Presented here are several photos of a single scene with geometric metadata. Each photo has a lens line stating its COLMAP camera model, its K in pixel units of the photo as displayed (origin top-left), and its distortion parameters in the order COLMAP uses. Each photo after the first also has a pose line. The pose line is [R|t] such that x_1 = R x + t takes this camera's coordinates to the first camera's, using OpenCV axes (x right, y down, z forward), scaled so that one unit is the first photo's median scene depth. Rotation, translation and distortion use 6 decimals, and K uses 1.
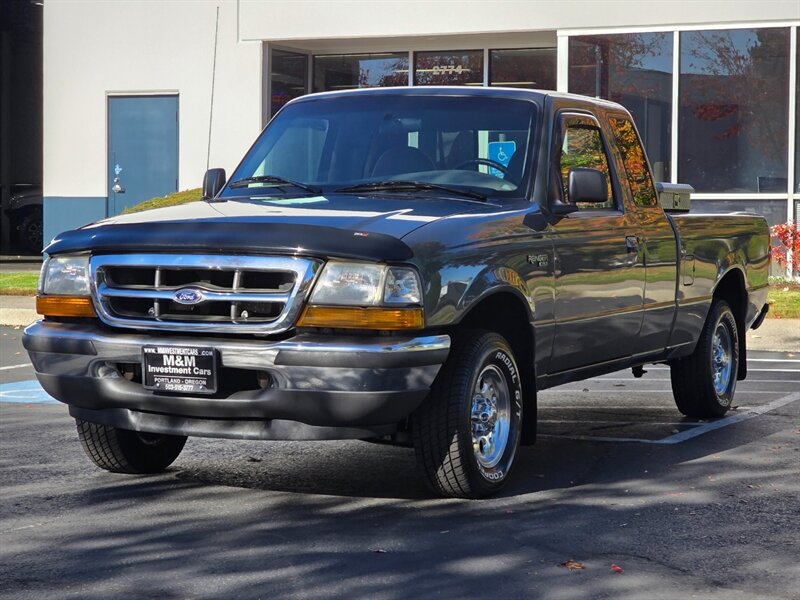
lens RADIAL K [[1901.8, 0, 399.1], [0, 1901.8, 300.2], [0, 0, 1]] dist [-0.048819, 0.575723]
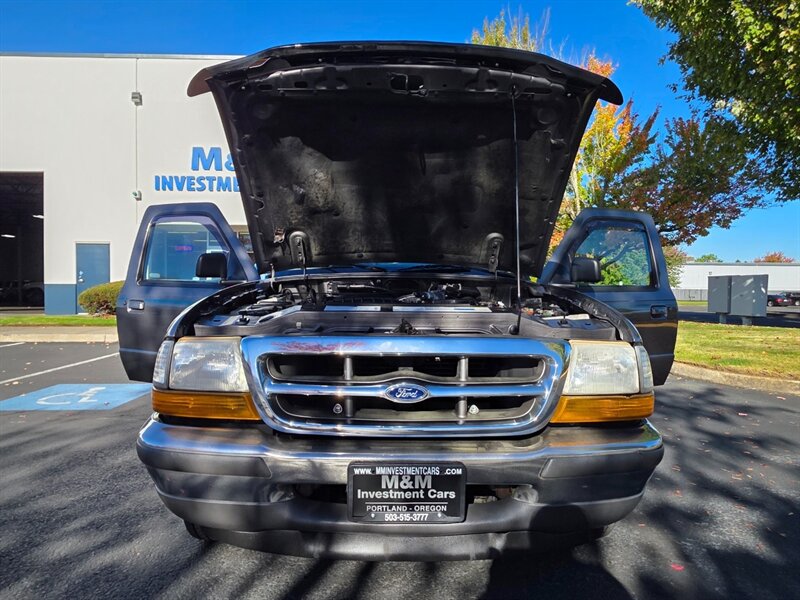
lens RADIAL K [[486.7, 0, 399.1], [0, 486.7, 304.1], [0, 0, 1]] dist [0.003290, -0.000465]
pose [[0.895635, -0.009907, 0.444680, -0.202418], [0.018521, 0.999715, -0.015030, -0.035351], [-0.444404, 0.021698, 0.895564, 0.824680]]
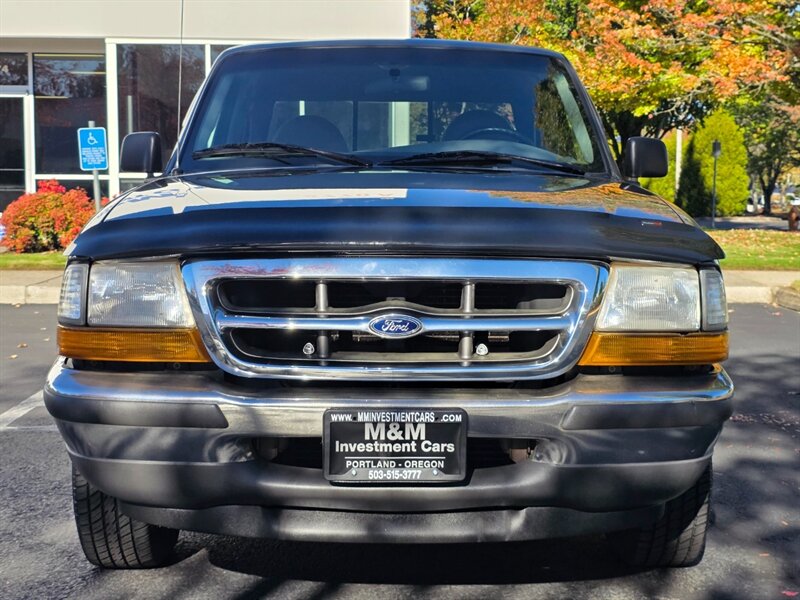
lens RADIAL K [[1201.7, 0, 416.6], [0, 1201.7, 299.2], [0, 0, 1]] dist [0.038655, 0.001536]
pose [[0.892097, -0.040328, 0.450041, -0.282129], [0.019913, 0.998550, 0.050006, -0.030292], [-0.451405, -0.035648, 0.891607, 0.648454]]
